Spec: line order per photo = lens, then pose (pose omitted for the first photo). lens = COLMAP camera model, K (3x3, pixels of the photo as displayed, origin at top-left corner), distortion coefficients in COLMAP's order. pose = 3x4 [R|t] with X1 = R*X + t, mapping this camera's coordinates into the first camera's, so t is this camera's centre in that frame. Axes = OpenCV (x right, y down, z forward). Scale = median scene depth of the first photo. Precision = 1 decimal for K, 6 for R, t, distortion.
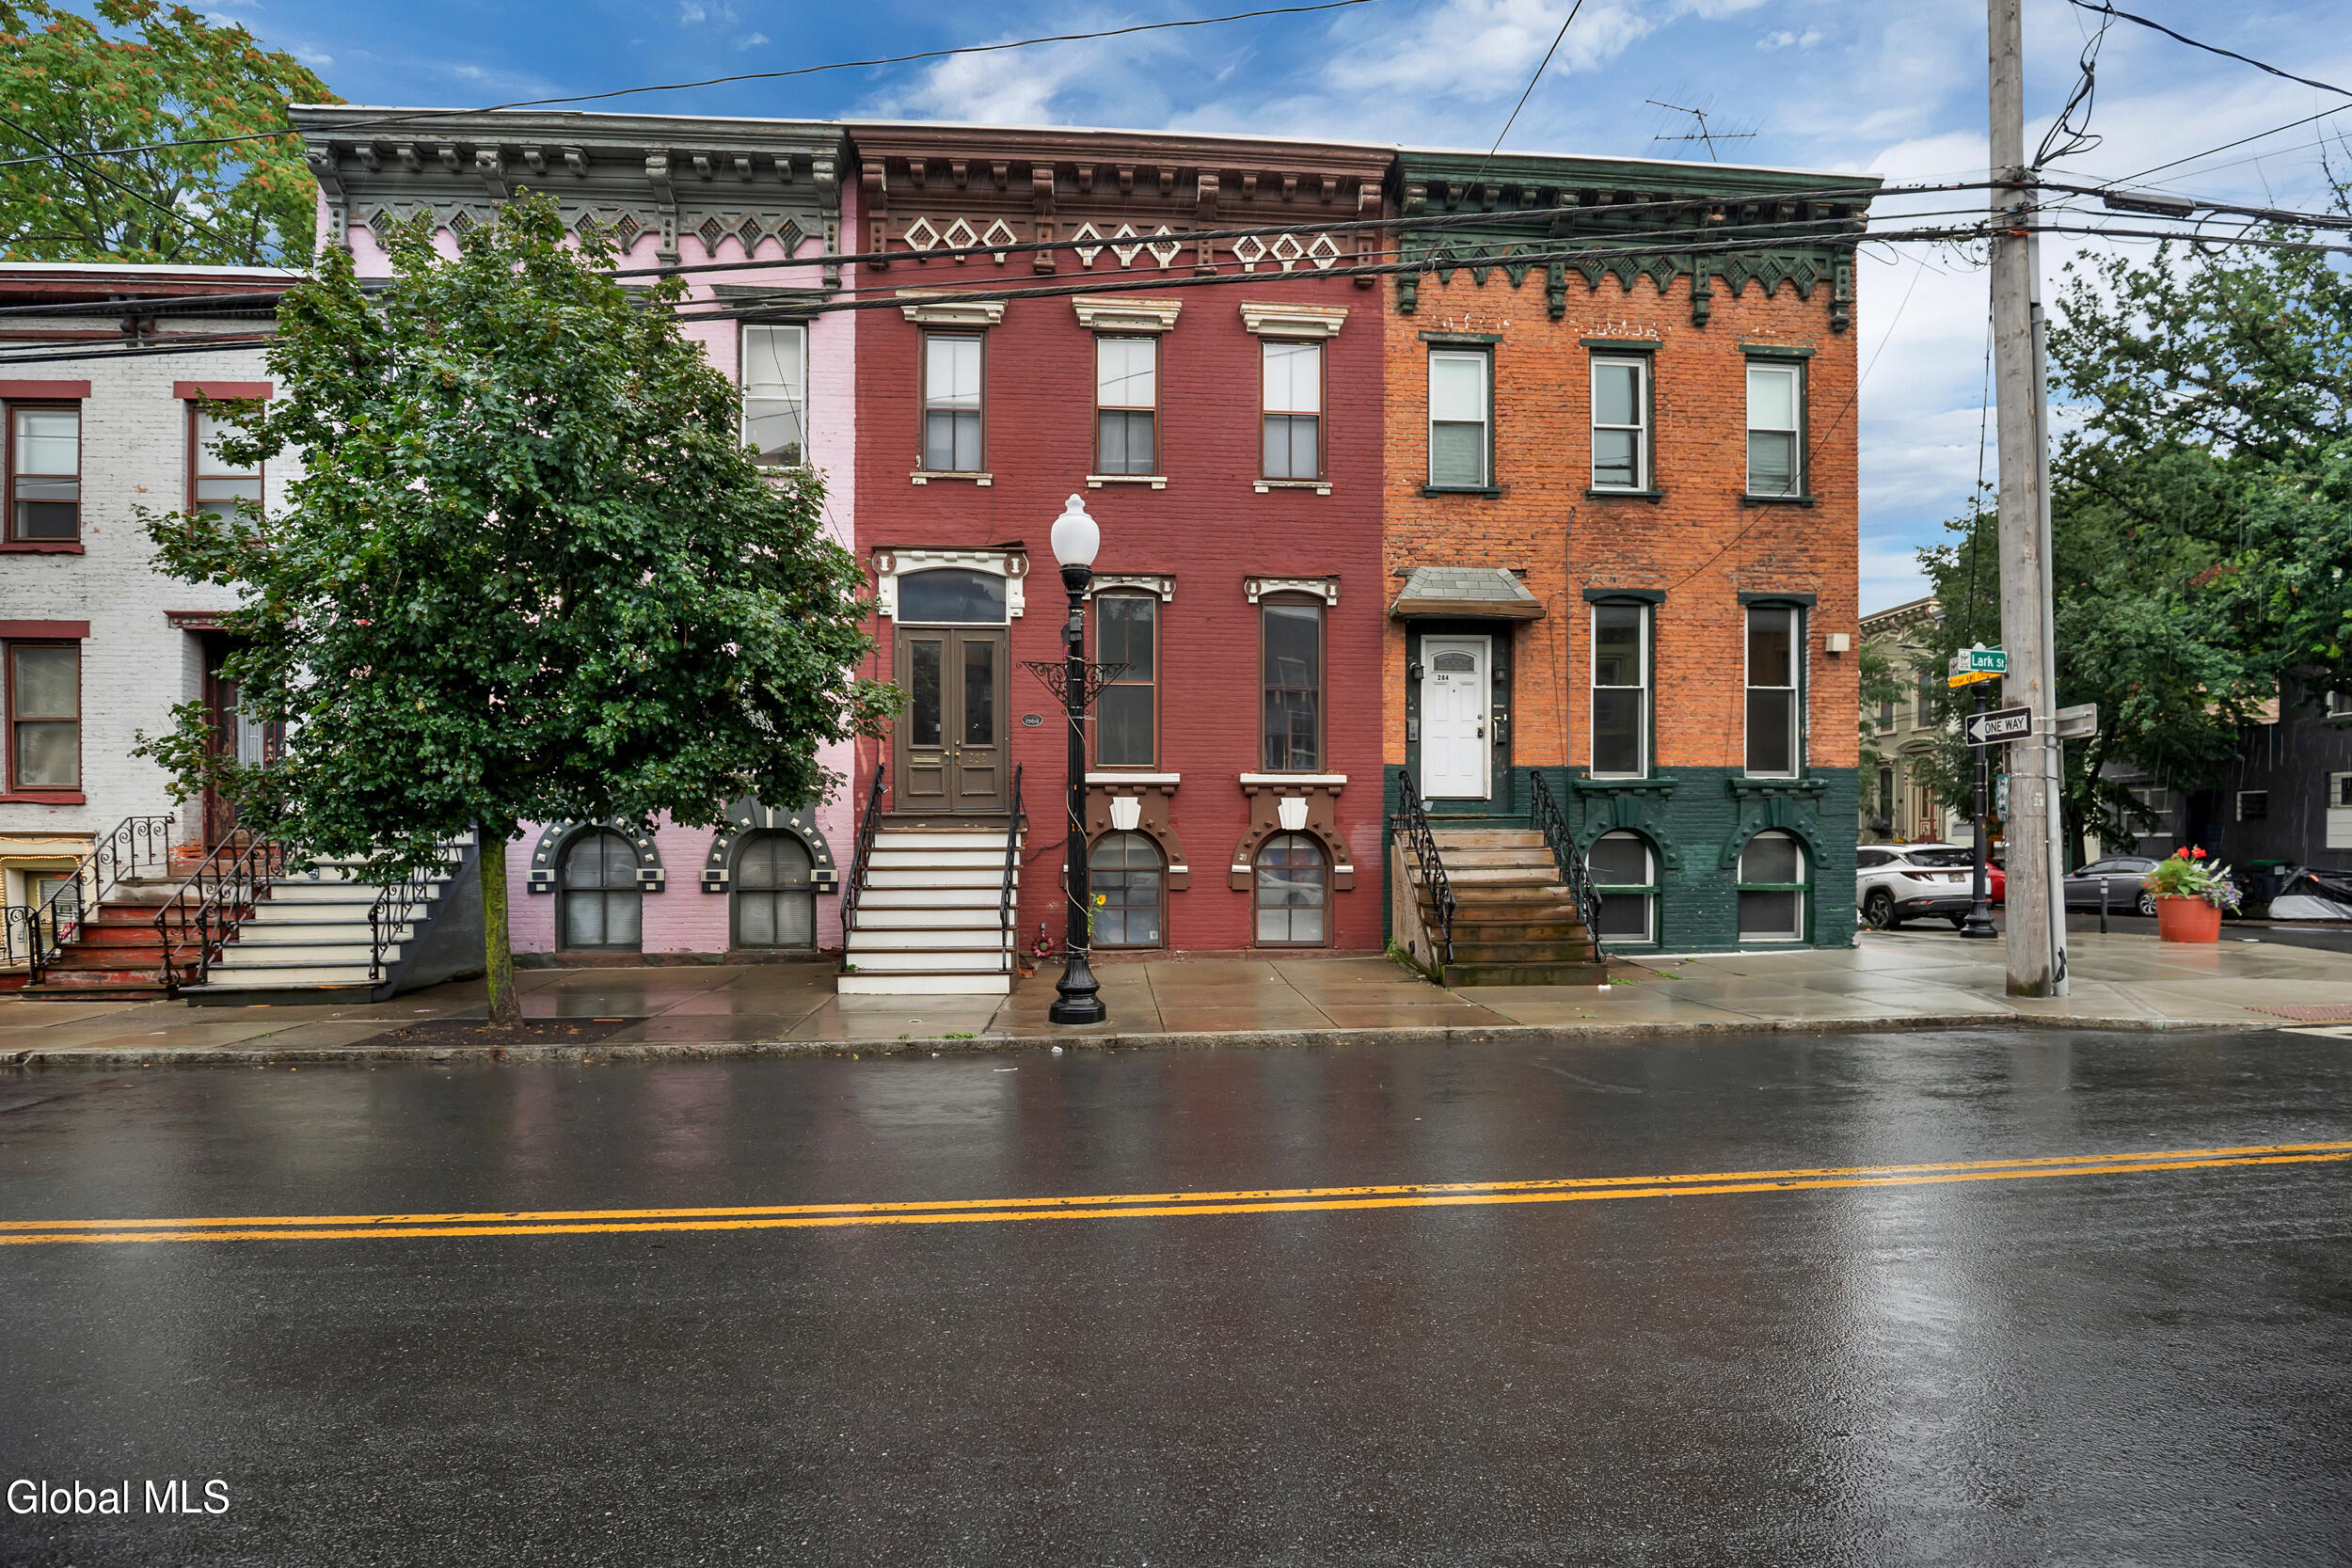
lens RADIAL K [[1074.2, 0, 1174.2], [0, 1074.2, 840.0], [0, 0, 1]] dist [-0.025339, 0.000522]
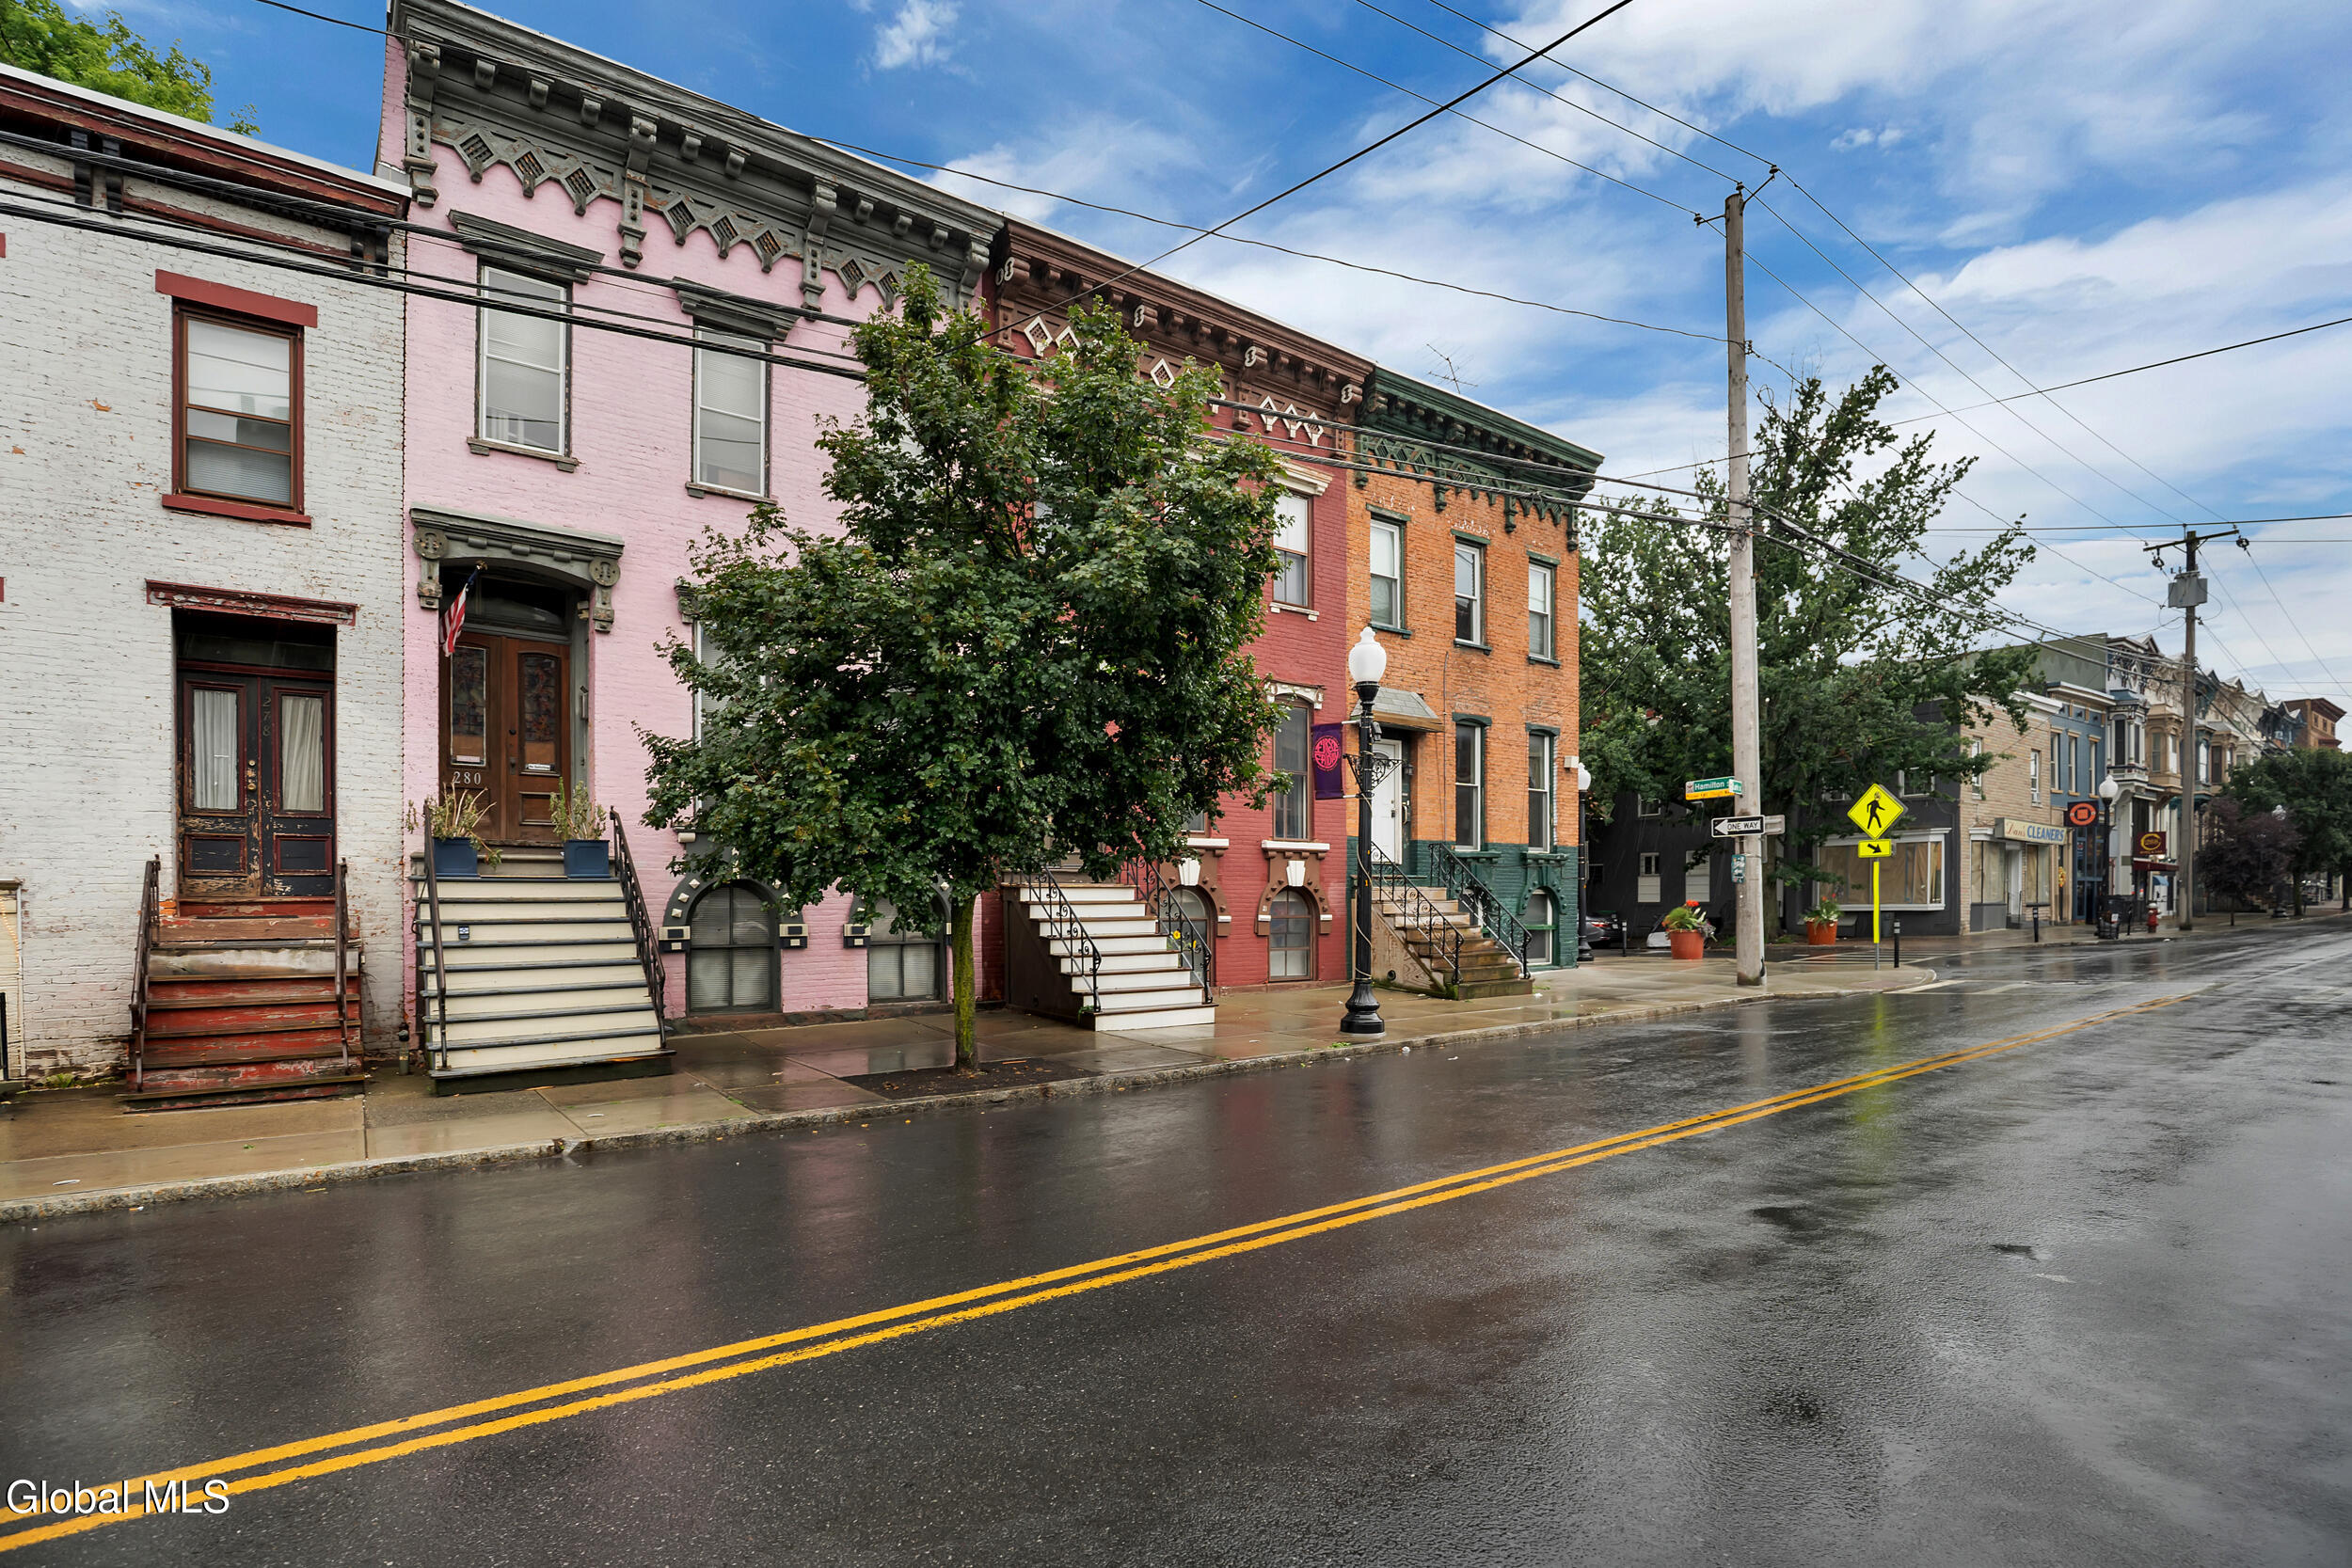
lens RADIAL K [[1161.1, 0, 1175.4], [0, 1161.1, 894.1], [0, 0, 1]] dist [-0.026361, 0.000005]
pose [[0.837780, 0.001506, 0.546006, -0.735333], [-0.001426, 0.999999, -0.000571, 0.000290], [-0.546006, -0.000300, 0.837781, -0.052730]]
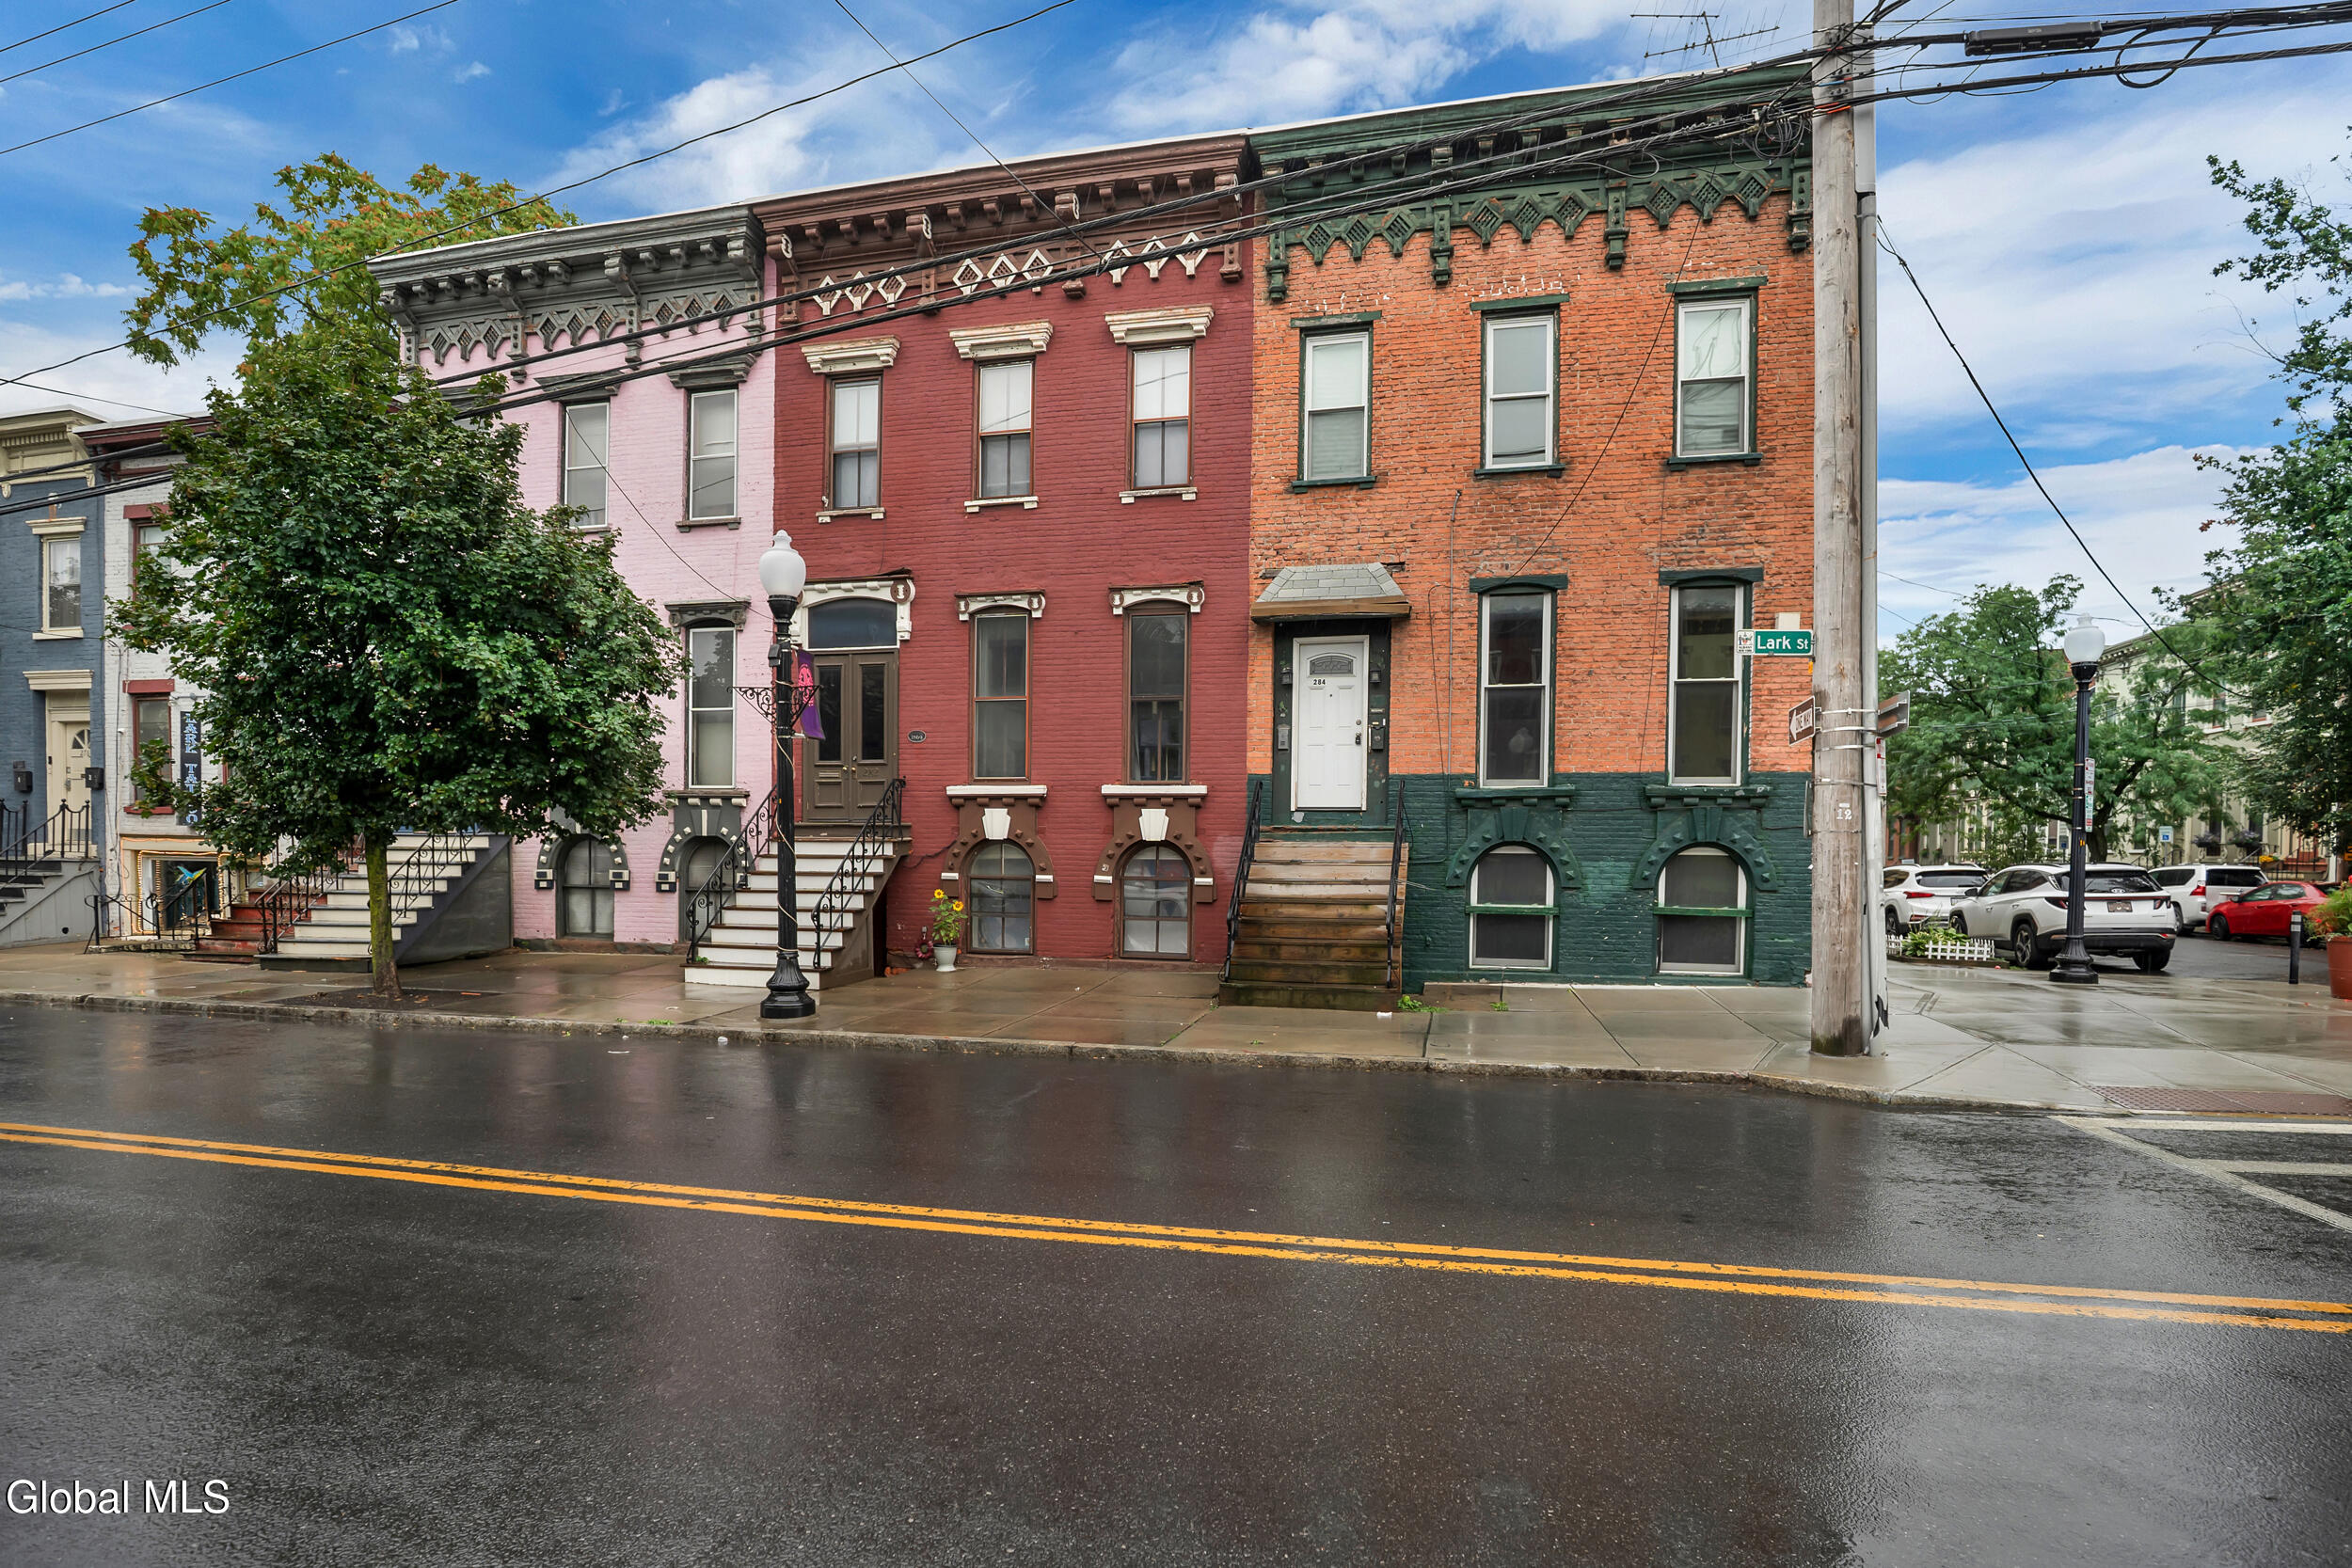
lens RADIAL K [[1086.6, 0, 1179.6], [0, 1086.6, 860.3], [0, 0, 1]] dist [-0.024821, -0.000067]
pose [[0.956881, 0.012932, -0.290193, 0.421885], [-0.009175, 0.999856, 0.014302, -0.006187], [0.290336, -0.011023, 0.956861, 0.042904]]
